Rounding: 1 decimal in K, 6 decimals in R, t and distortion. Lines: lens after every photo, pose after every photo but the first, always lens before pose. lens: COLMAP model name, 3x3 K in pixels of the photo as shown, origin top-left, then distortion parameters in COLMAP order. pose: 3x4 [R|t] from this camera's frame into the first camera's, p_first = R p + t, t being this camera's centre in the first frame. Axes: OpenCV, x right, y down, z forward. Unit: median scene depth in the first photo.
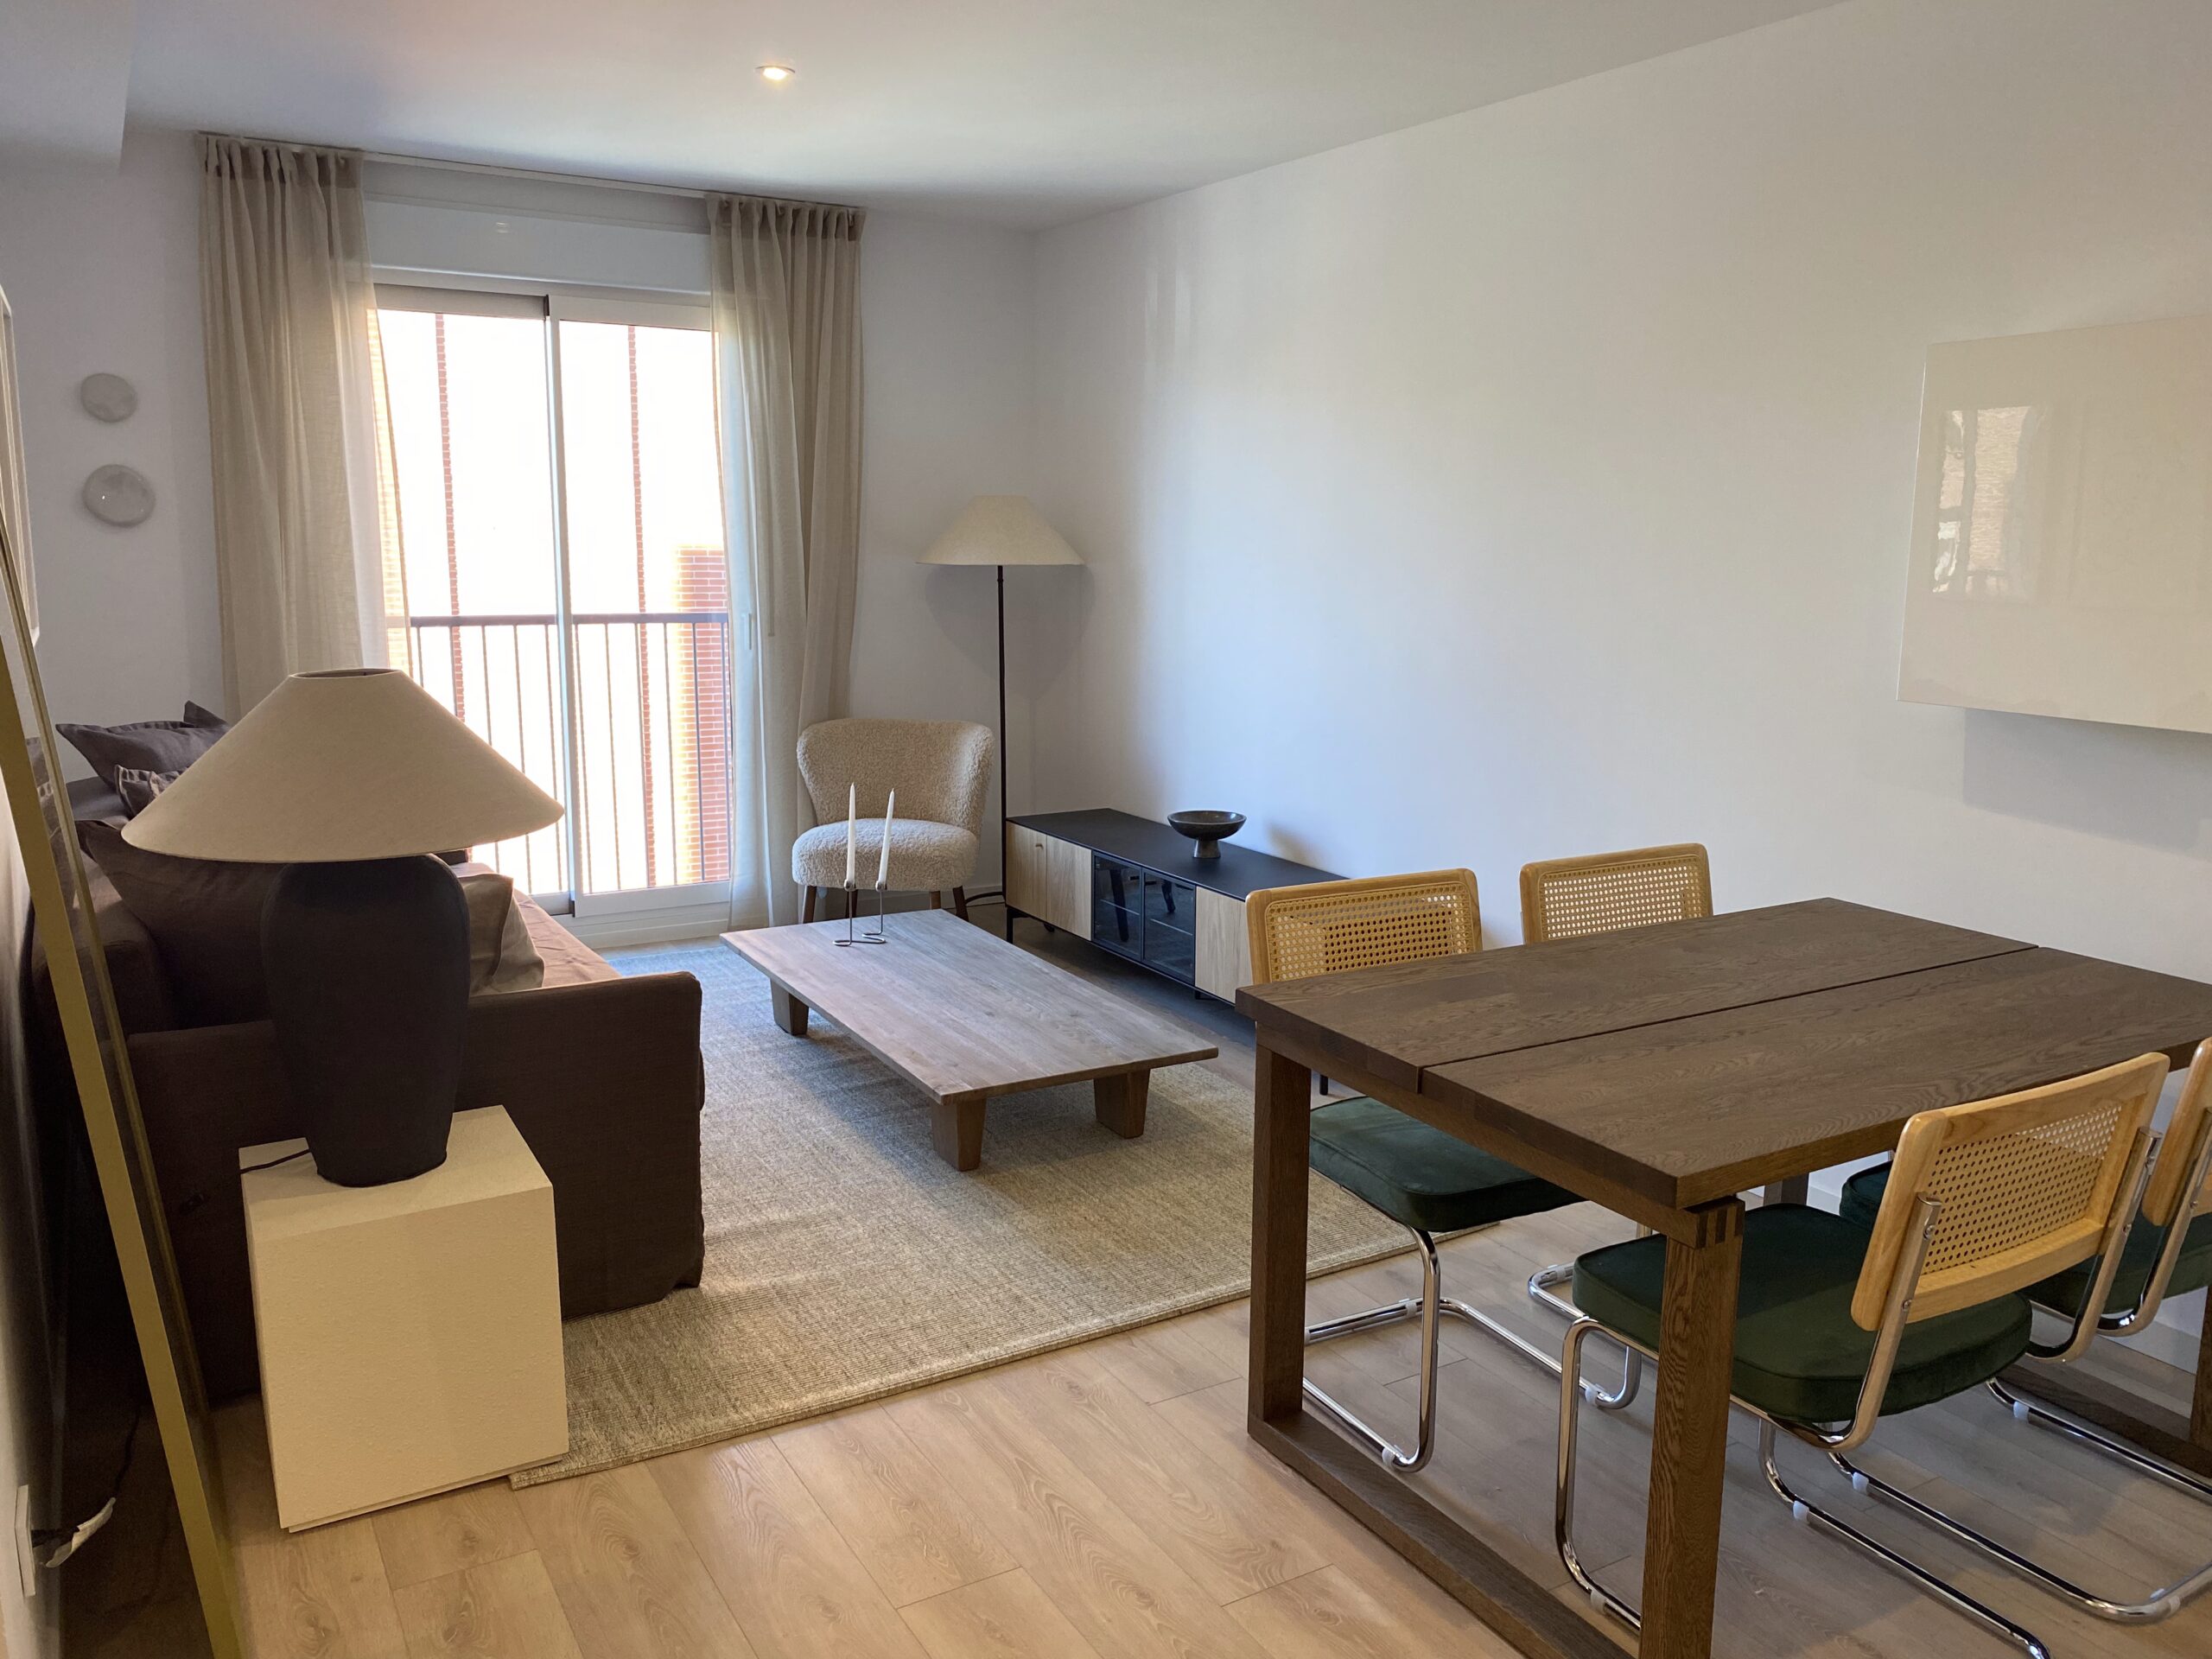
lens RADIAL K [[1694.2, 0, 1106.0], [0, 1694.2, 829.5], [0, 0, 1]] dist [-0.000341, -0.004127]
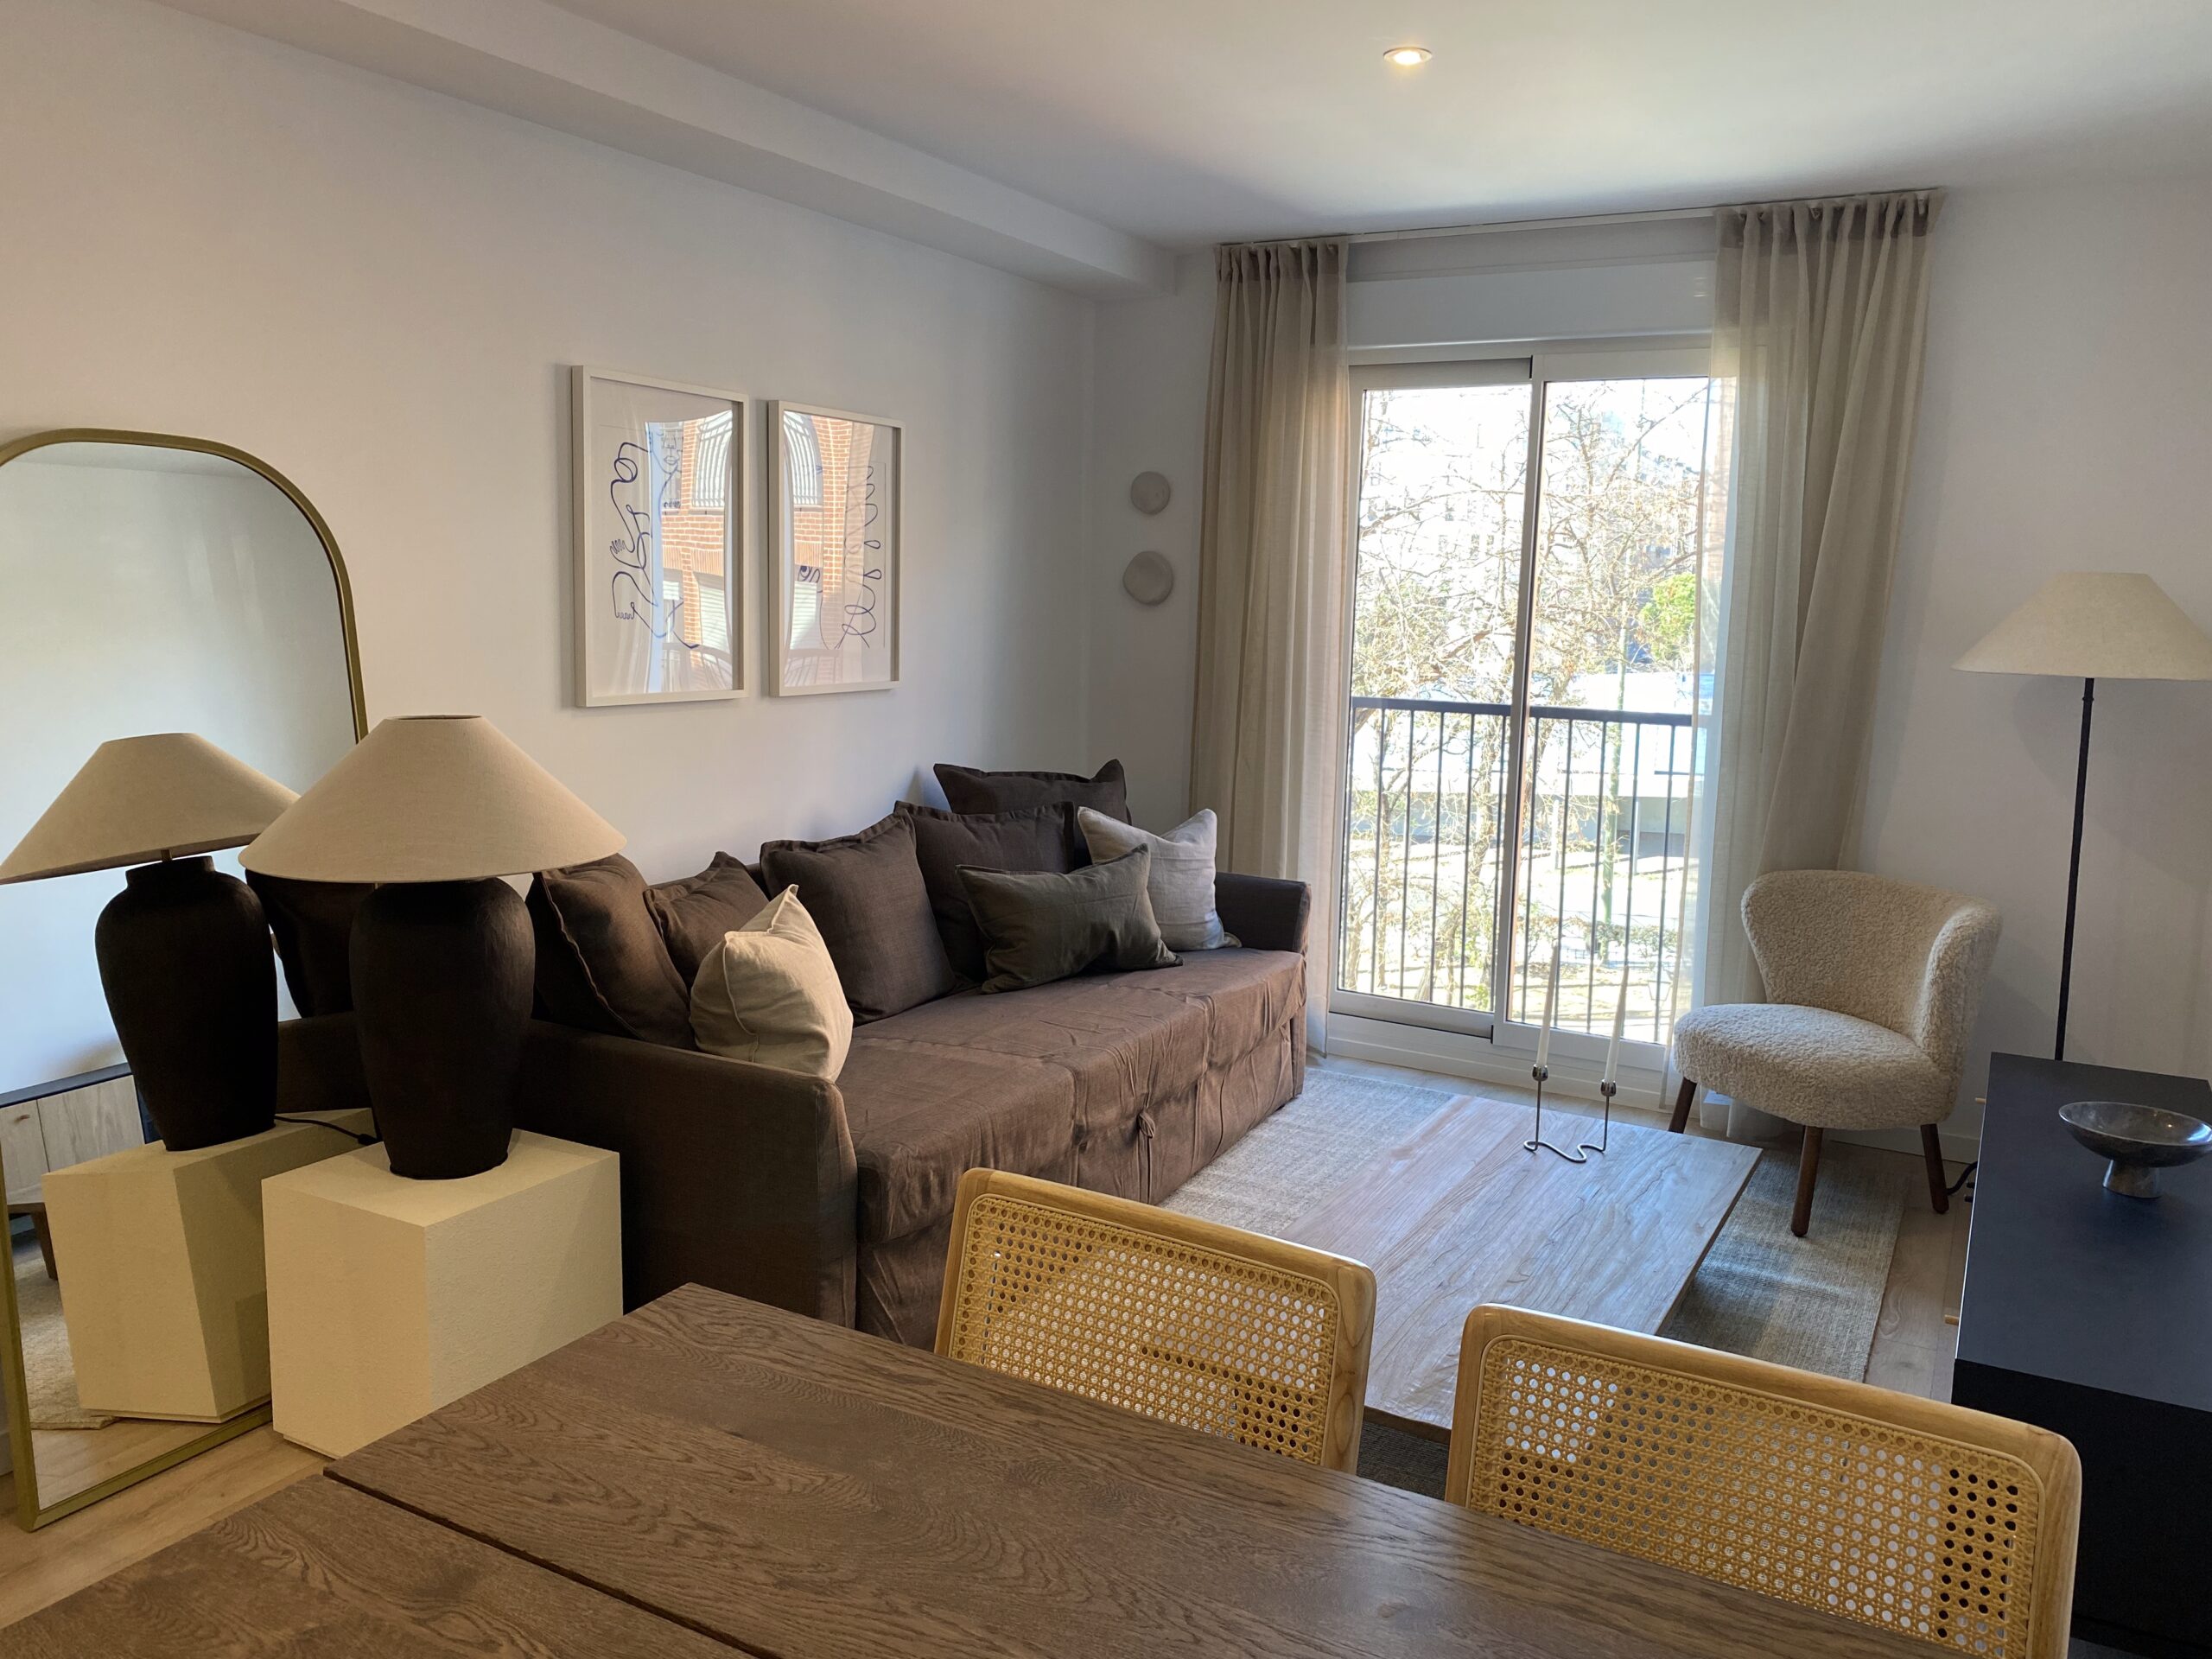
lens RADIAL K [[1684.9, 0, 1106.7], [0, 1684.9, 780.9], [0, 0, 1]] dist [-0.018092, -0.003630]
pose [[0.507249, 0.100007, -0.855977, 0.358867], [-0.171109, 0.985157, 0.013700, -0.069034], [0.844642, 0.139516, 0.516832, 0.396215]]
